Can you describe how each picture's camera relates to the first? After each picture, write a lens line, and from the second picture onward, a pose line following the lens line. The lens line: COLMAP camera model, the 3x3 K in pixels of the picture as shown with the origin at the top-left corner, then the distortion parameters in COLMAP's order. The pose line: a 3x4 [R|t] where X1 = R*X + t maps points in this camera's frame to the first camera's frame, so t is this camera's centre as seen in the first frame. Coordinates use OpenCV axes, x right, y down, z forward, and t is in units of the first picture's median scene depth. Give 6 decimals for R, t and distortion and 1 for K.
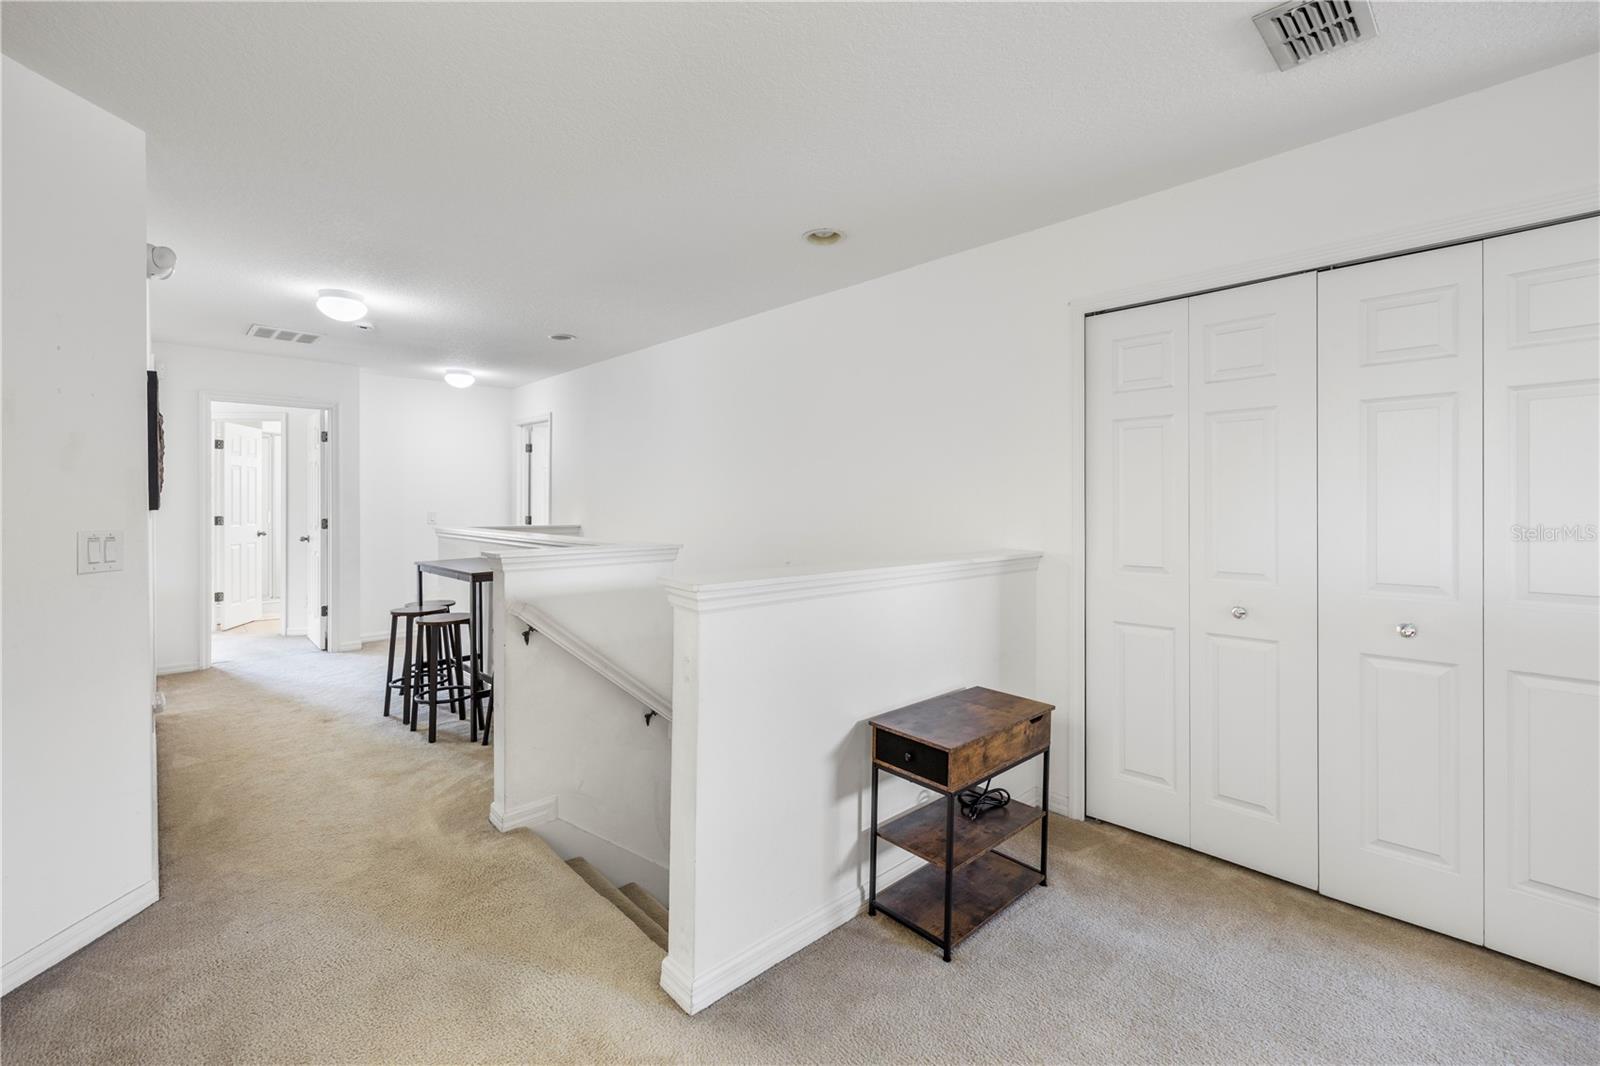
lens RADIAL K [[675.5, 0, 797.5], [0, 675.5, 499.6], [0, 0, 1]] dist [0.001196, 0.000063]
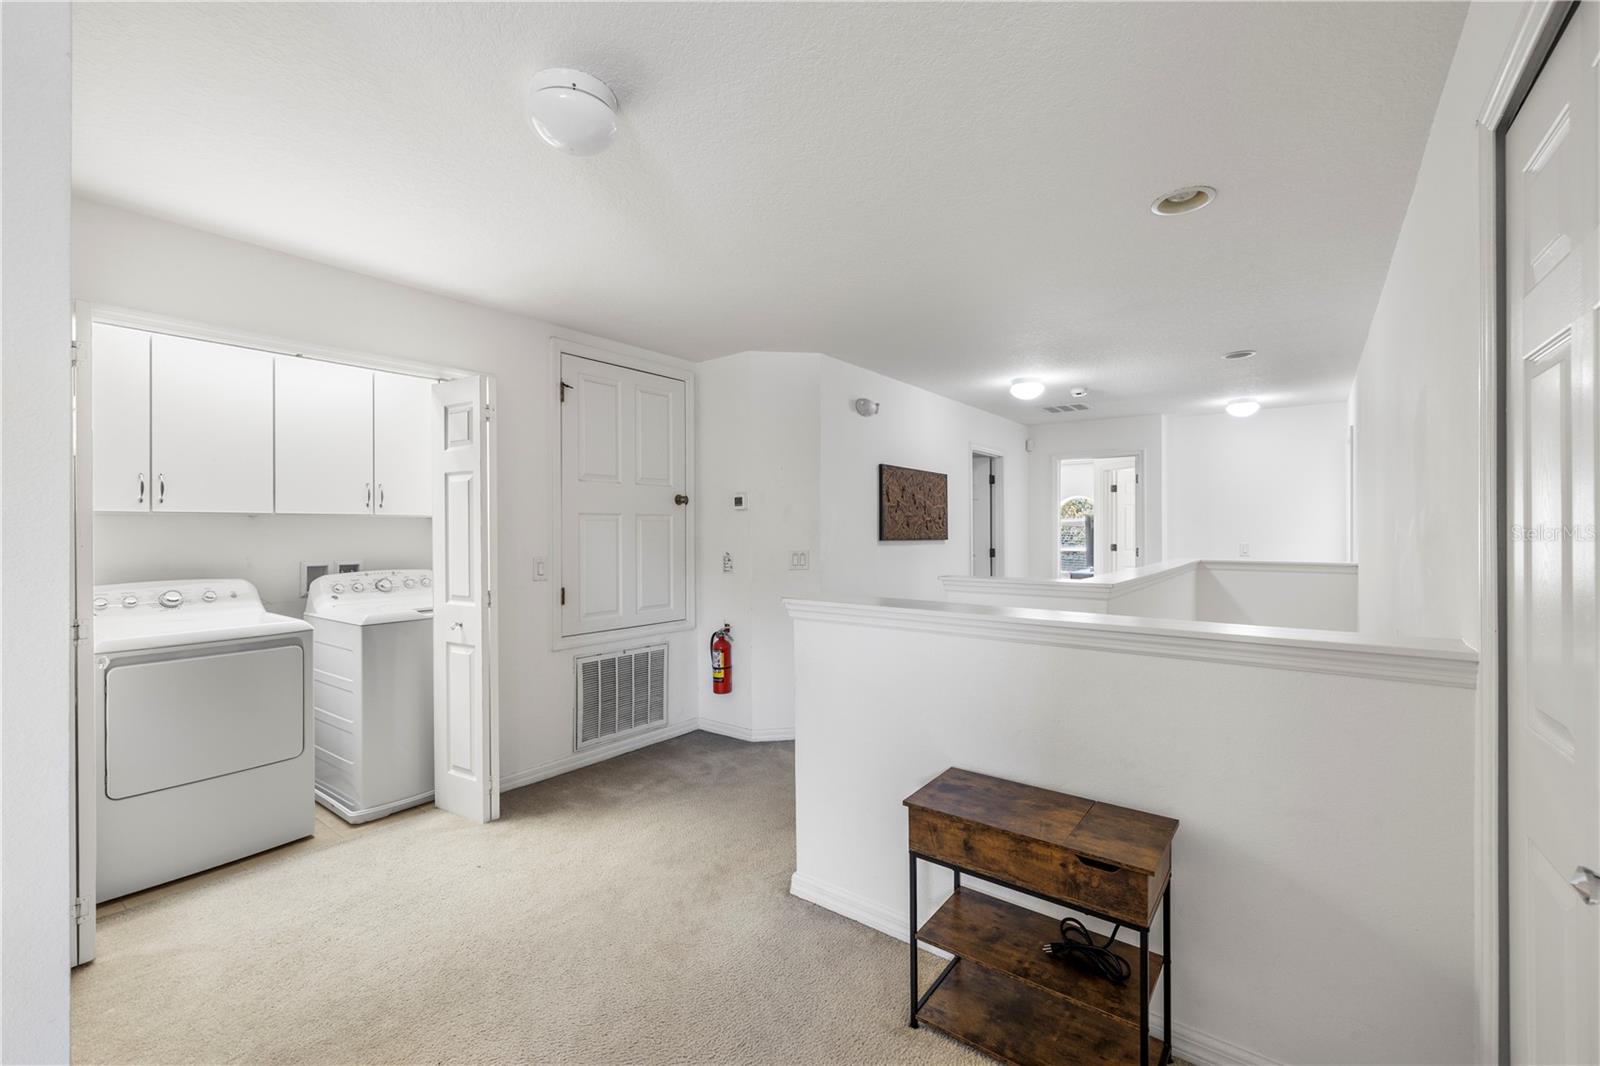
lens RADIAL K [[668.5, 0, 797.2], [0, 668.5, 529.5], [0, 0, 1]] dist [0.000210, -0.000162]
pose [[0.171463, -0.004087, -0.985182, 1.017969], [0.005888, 0.999978, -0.003124, -0.013224], [0.985173, -0.005265, 0.171484, 0.617246]]
